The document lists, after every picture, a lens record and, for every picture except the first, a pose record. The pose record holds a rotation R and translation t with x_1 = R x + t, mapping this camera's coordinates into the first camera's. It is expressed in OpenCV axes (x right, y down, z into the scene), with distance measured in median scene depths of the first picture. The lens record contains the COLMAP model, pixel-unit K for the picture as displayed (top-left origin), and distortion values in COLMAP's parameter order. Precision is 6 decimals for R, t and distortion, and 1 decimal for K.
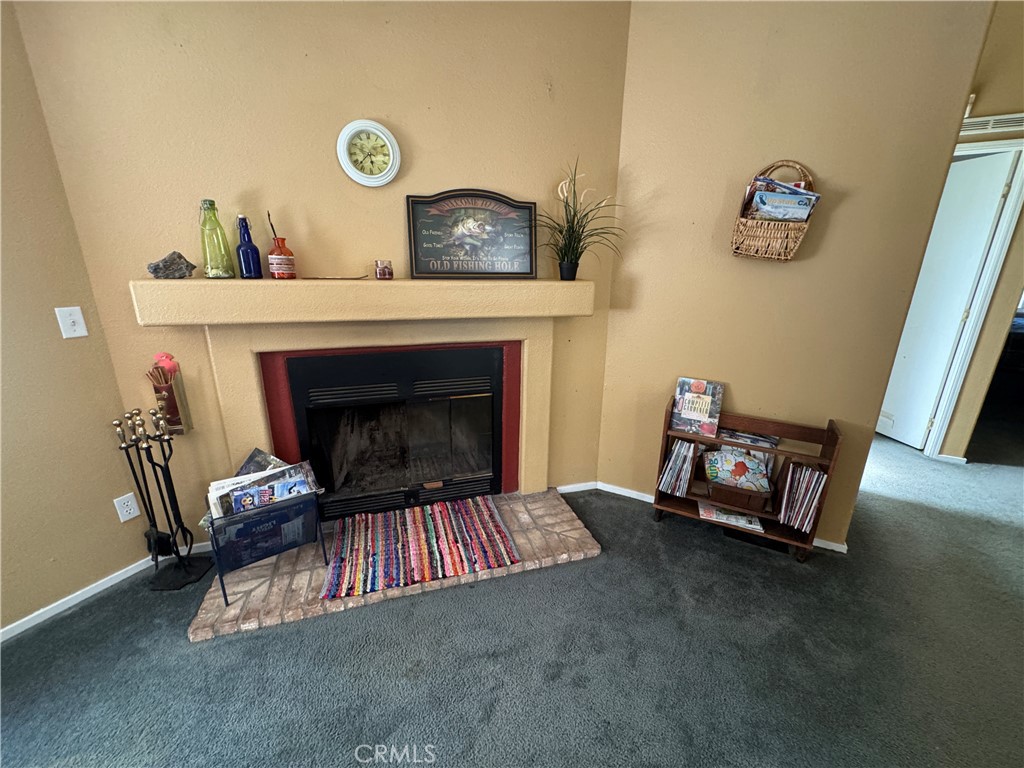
lens RADIAL K [[408.2, 0, 512.3], [0, 408.2, 382.9], [0, 0, 1]] dist [-0.002804, -0.000434]
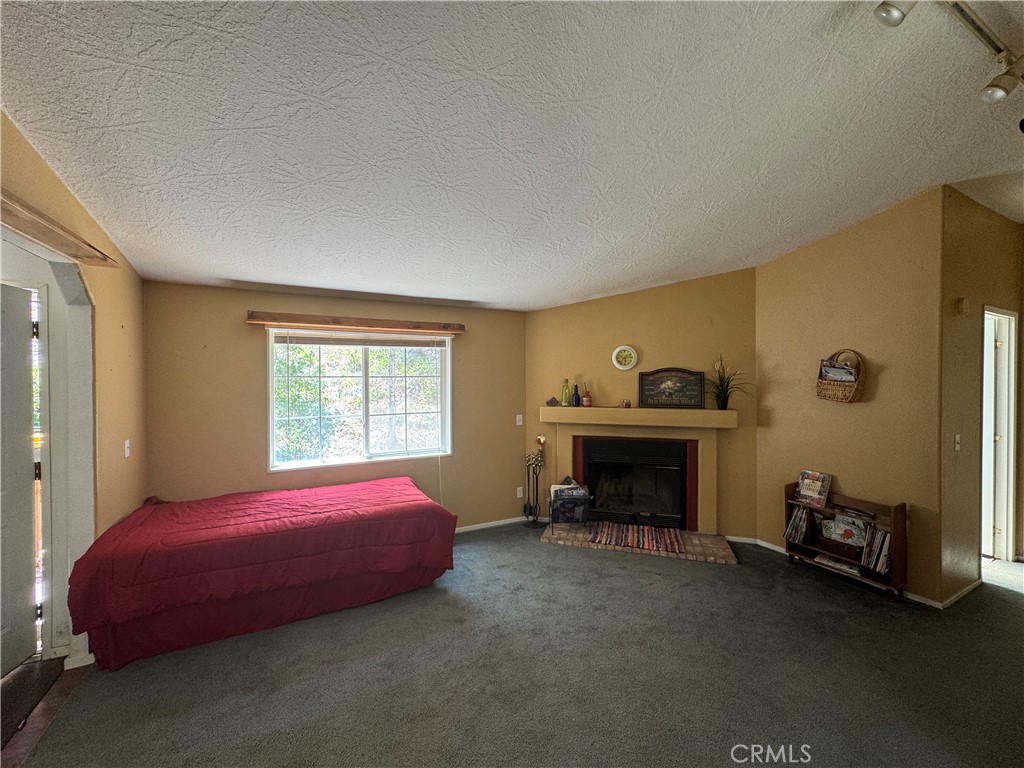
lens RADIAL K [[408.2, 0, 512.3], [0, 408.2, 382.9], [0, 0, 1]] dist [-0.002804, -0.000434]
pose [[0.821675, -0.011378, -0.569842, 0.447166], [-0.148762, 0.960863, -0.233691, 0.234999], [0.550200, 0.276789, 0.787825, -1.150416]]
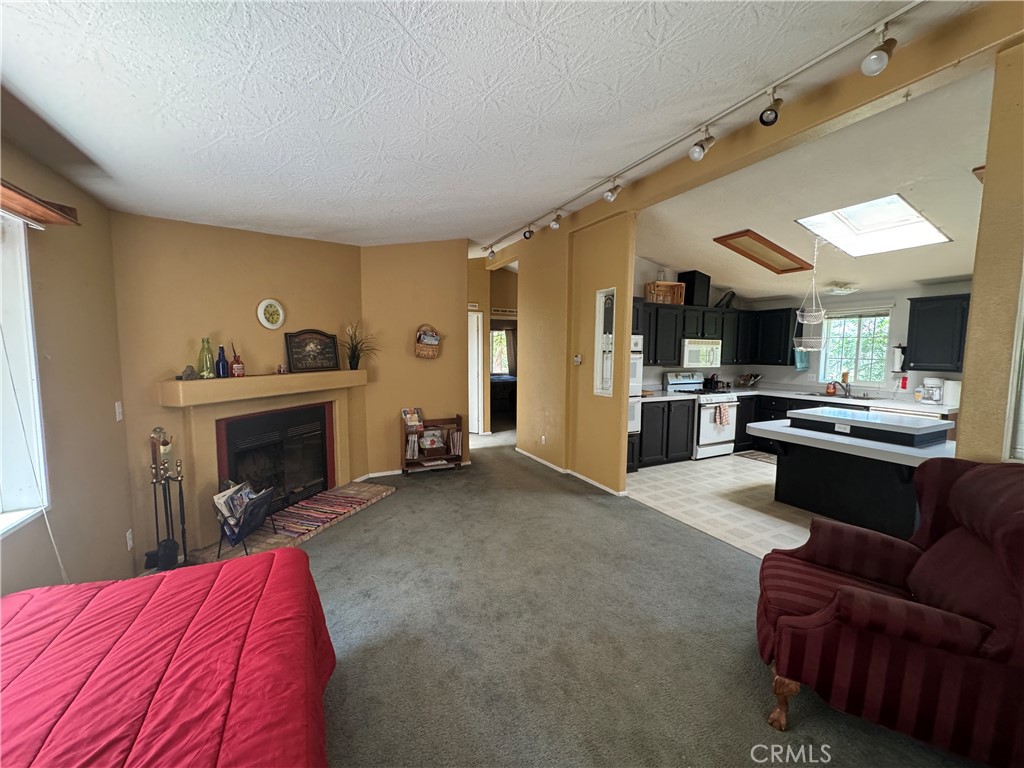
lens RADIAL K [[408.2, 0, 512.3], [0, 408.2, 382.9], [0, 0, 1]] dist [-0.002804, -0.000434]
pose [[0.586502, -0.078774, 0.806108, -1.183452], [0.235837, 0.968743, -0.076922, 0.186542], [-0.774852, 0.235225, 0.586748, -0.936504]]
